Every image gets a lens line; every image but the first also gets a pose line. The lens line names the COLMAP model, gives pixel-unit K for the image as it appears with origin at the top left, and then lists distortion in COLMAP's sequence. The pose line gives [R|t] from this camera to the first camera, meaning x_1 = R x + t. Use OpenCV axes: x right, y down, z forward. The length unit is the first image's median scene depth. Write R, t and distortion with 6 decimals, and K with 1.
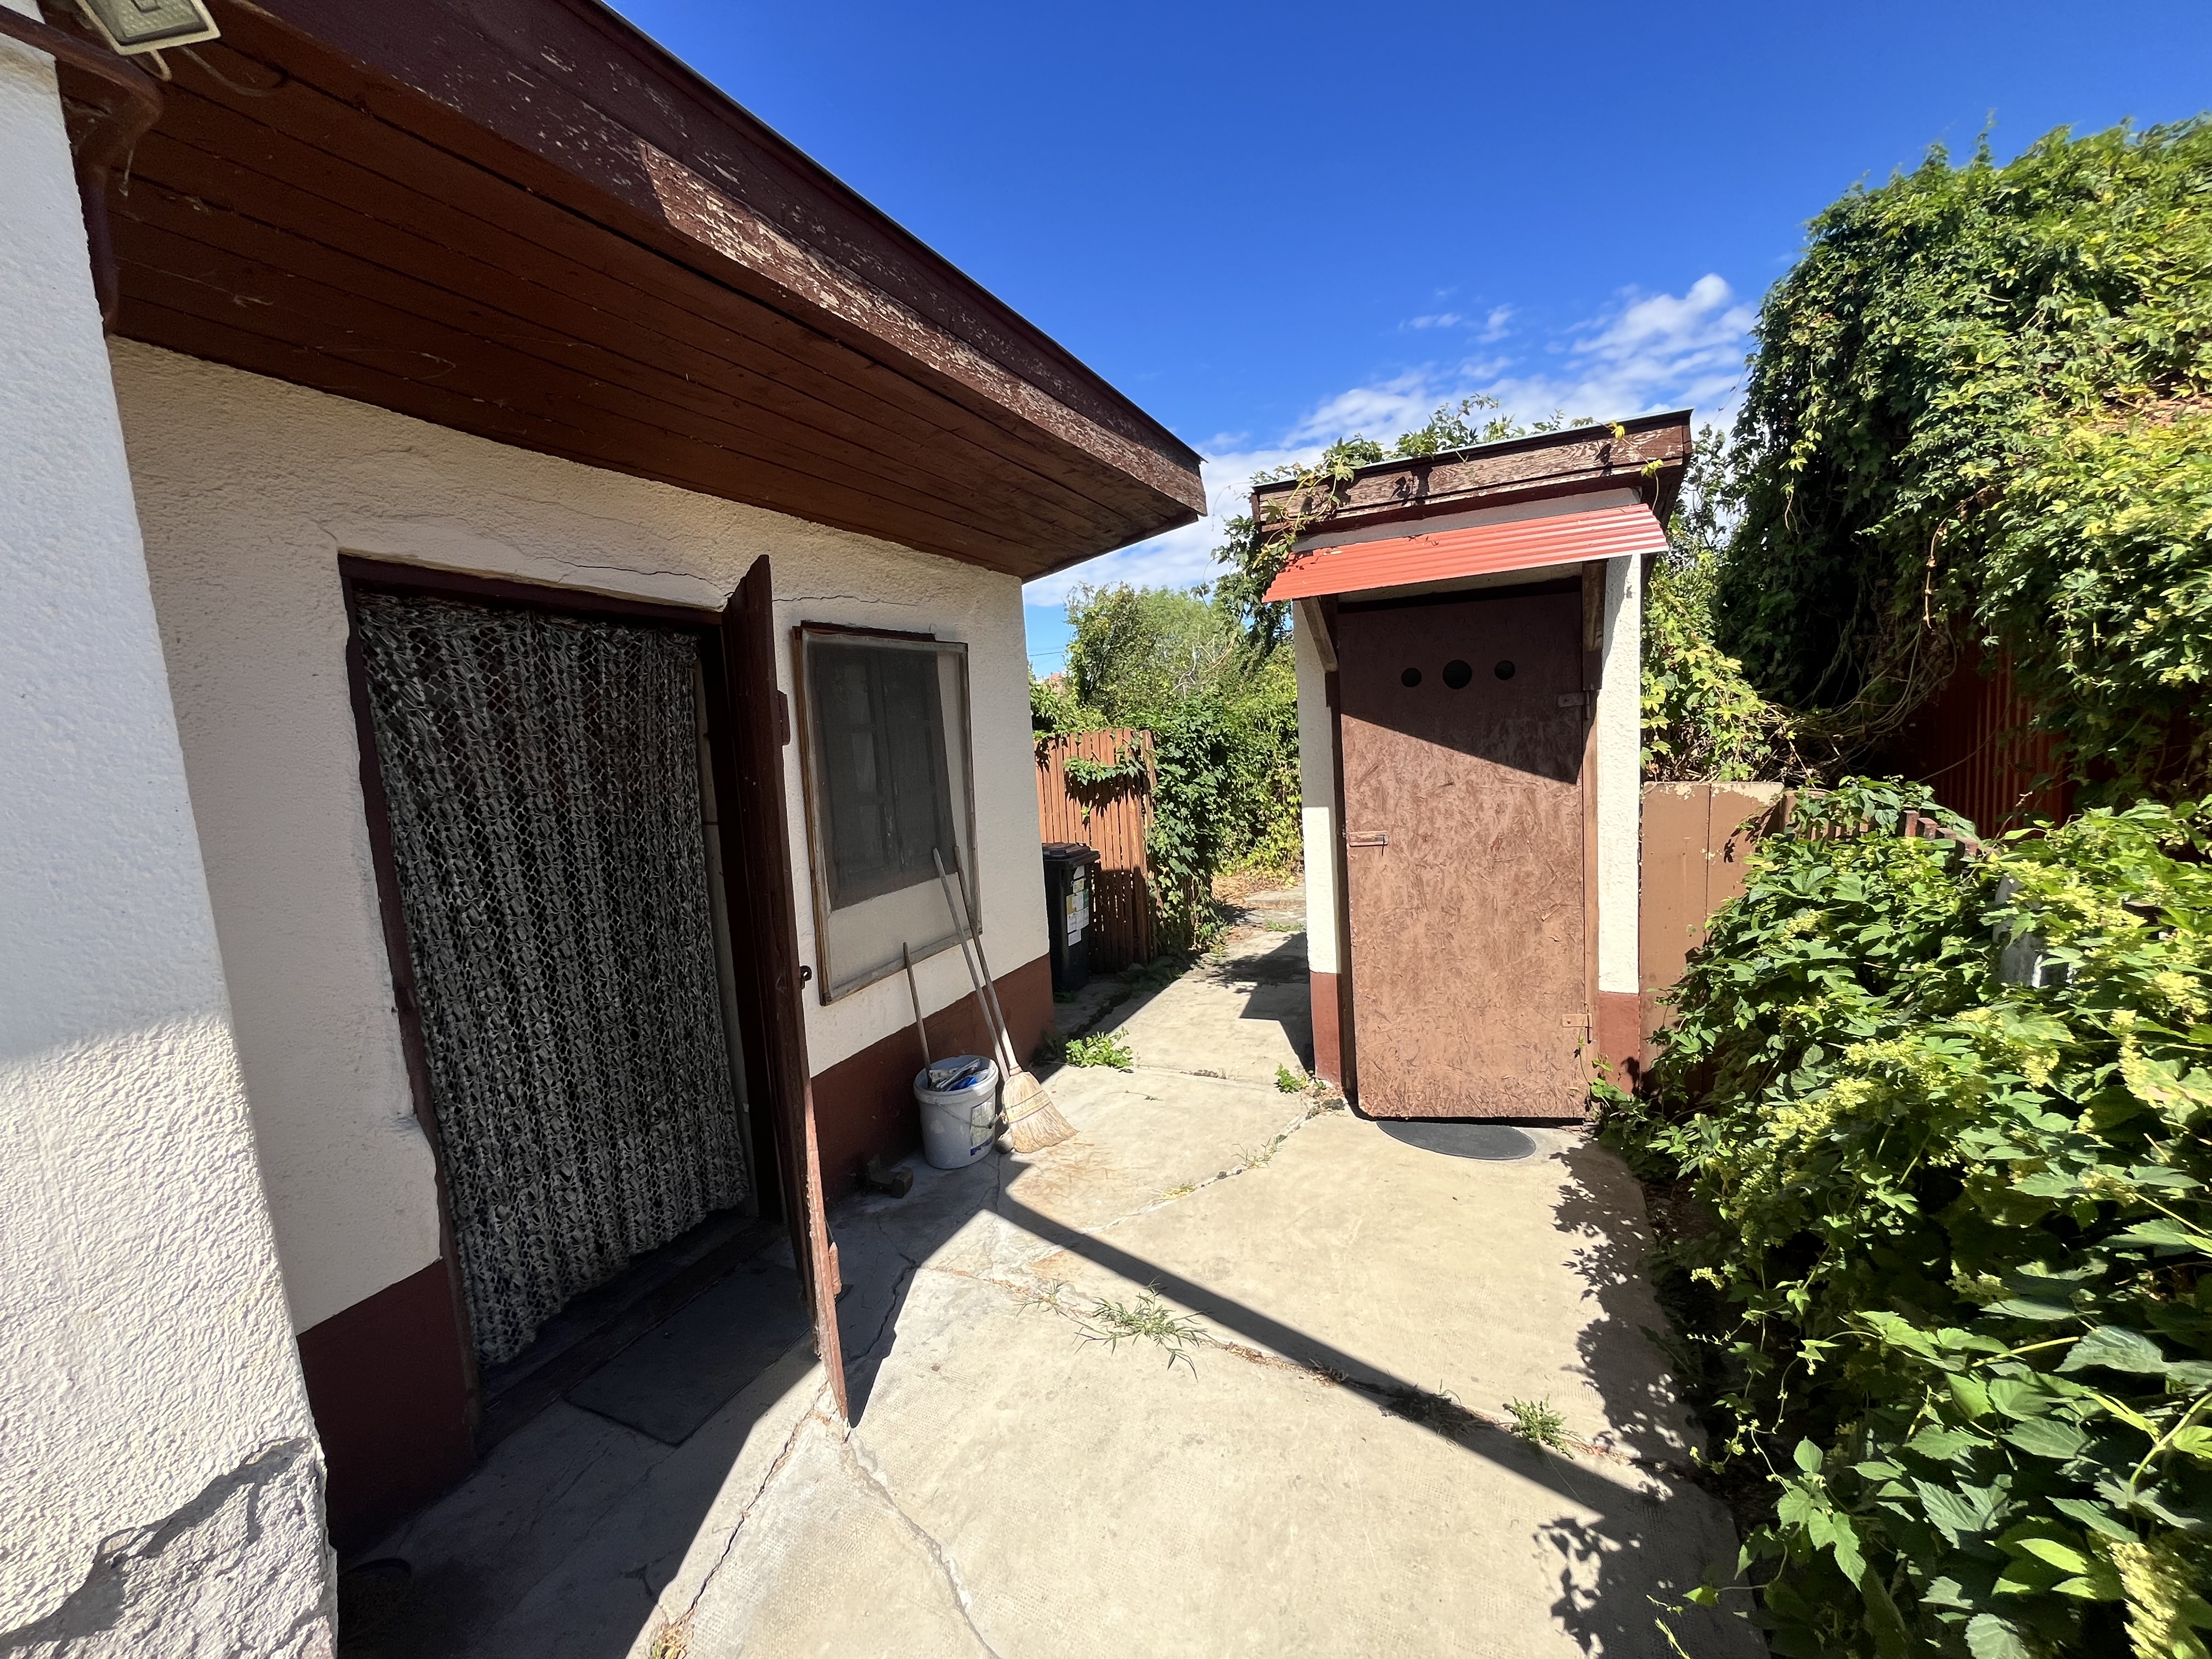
lens RADIAL K [[894.2, 0, 1107.2], [0, 894.2, 822.2], [0, 0, 1]] dist [0.001605, 0.000286]
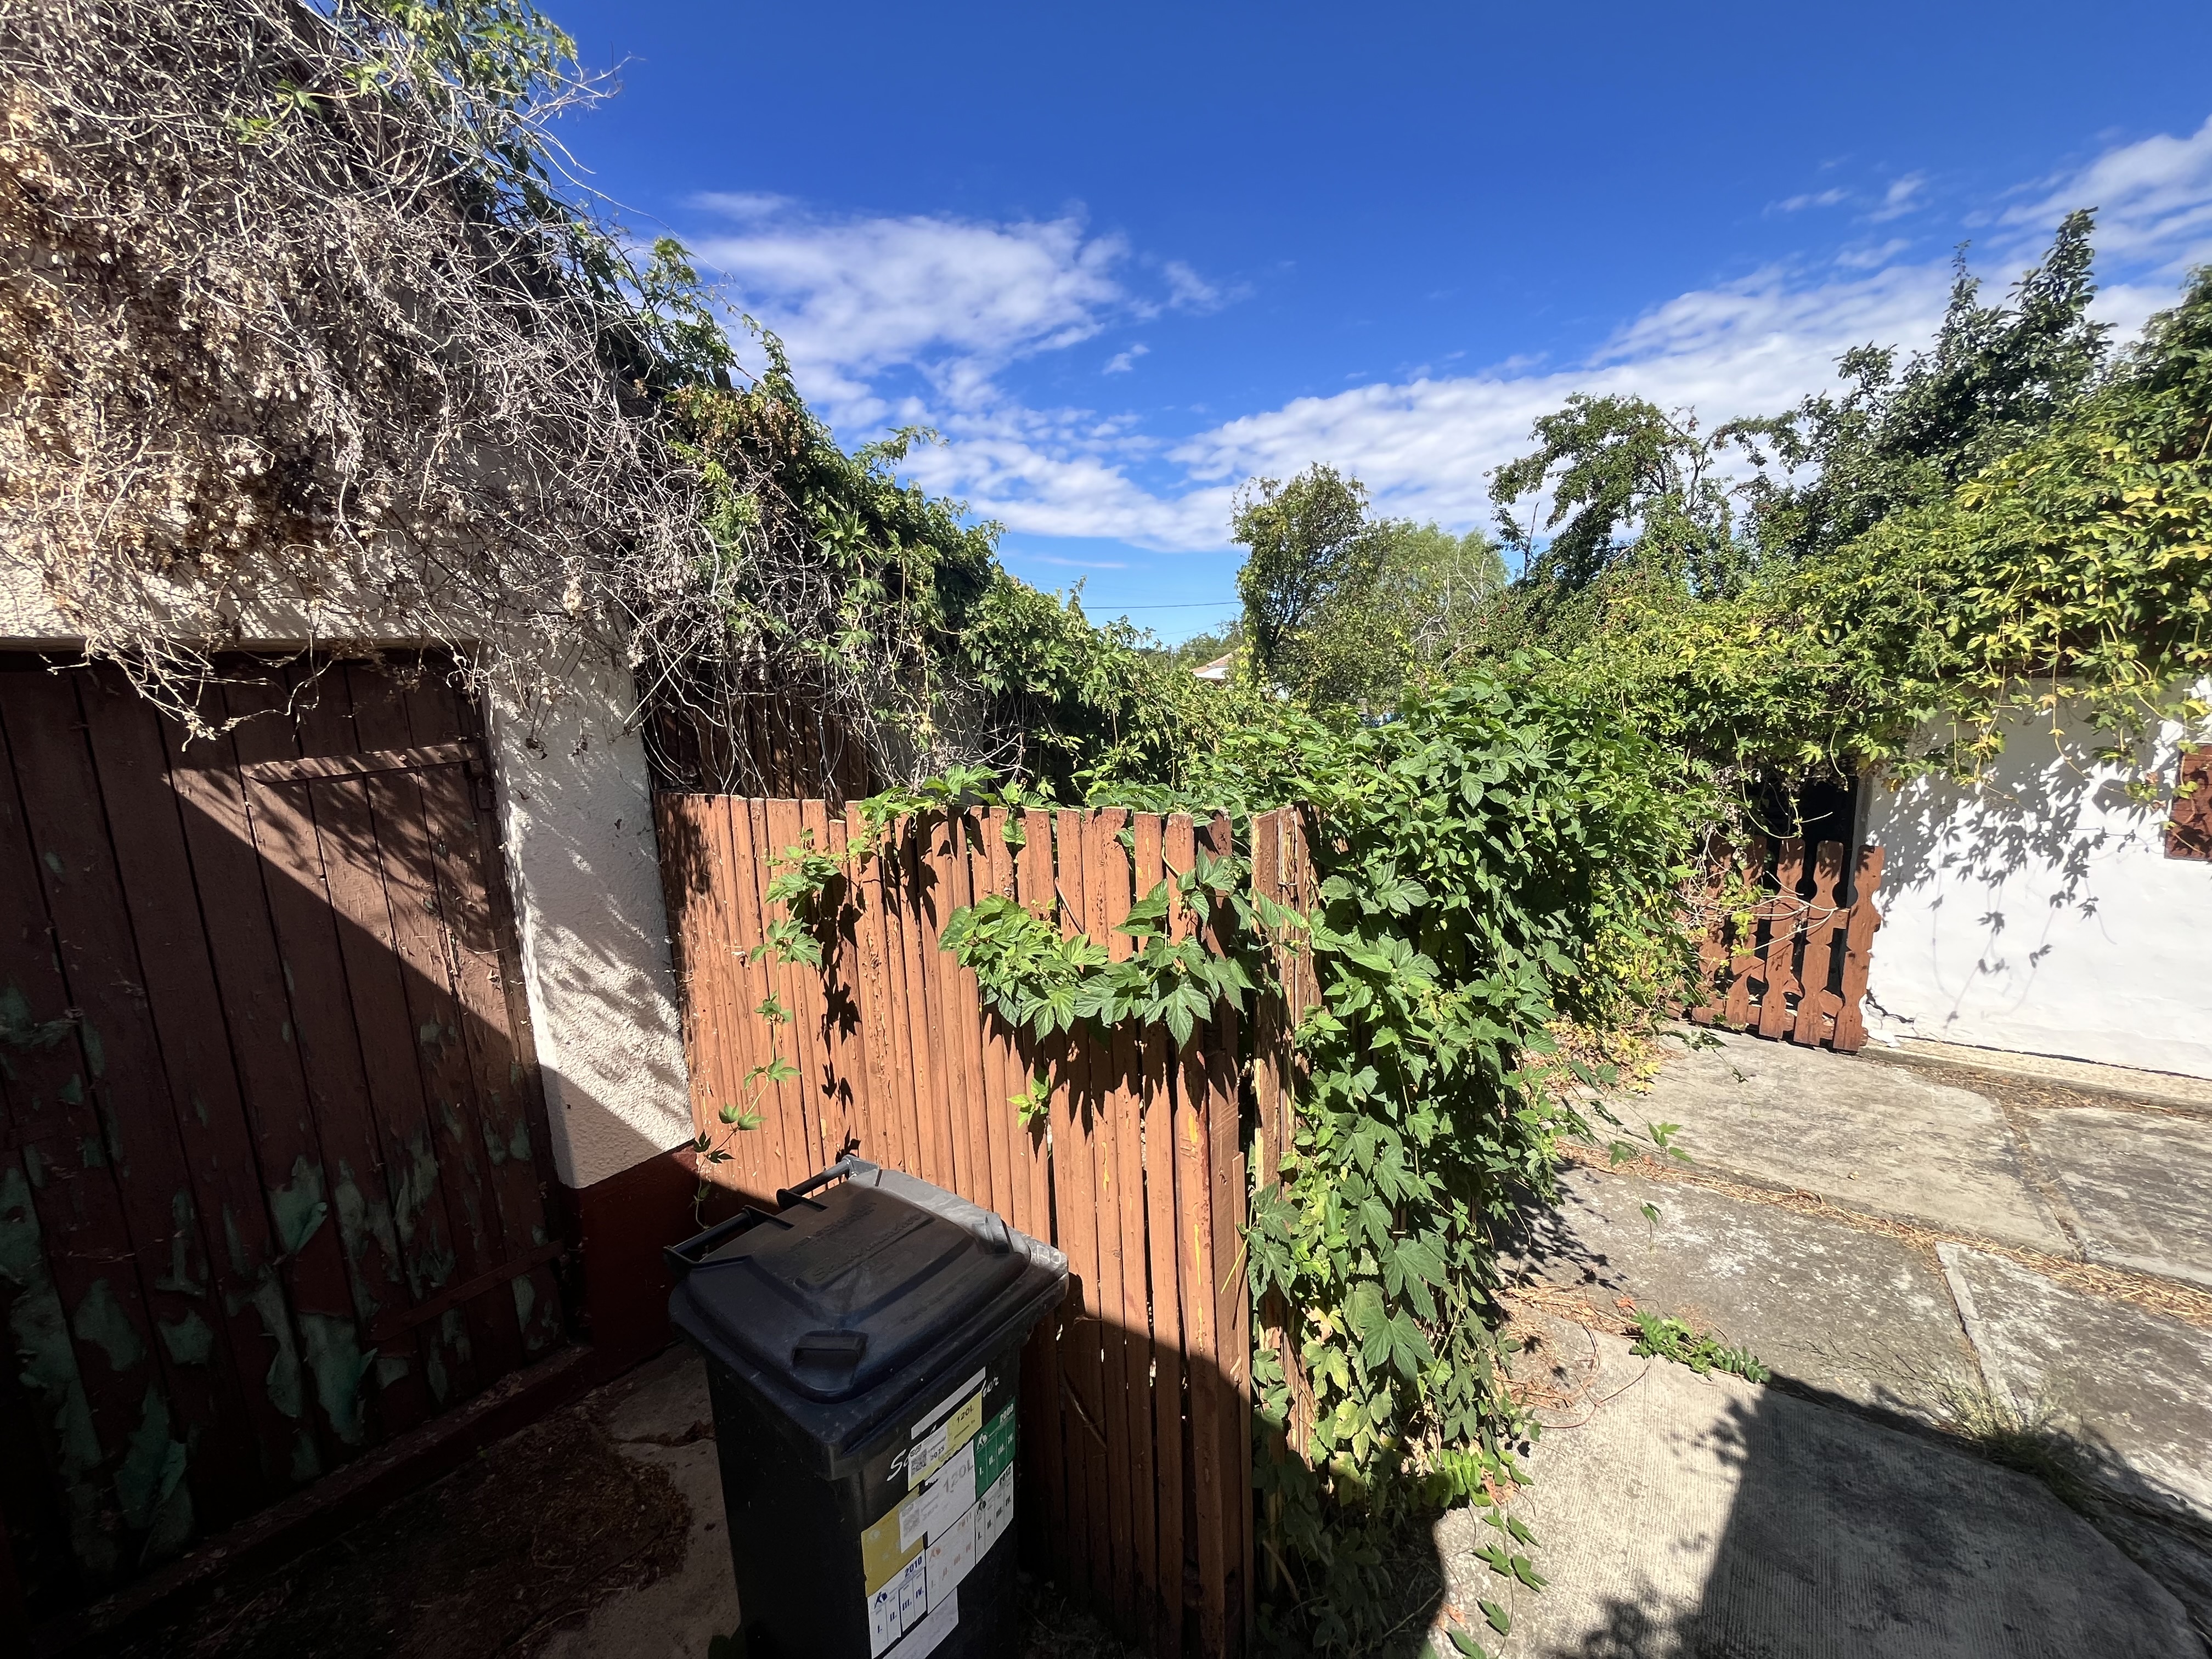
lens RADIAL K [[894.2, 0, 1107.2], [0, 894.2, 822.2], [0, 0, 1]] dist [0.001605, 0.000286]
pose [[0.964032, 0.066930, -0.257219, 0.060731], [-0.054994, 0.997062, 0.053329, -0.108240], [0.260033, -0.037265, 0.964880, 0.727830]]
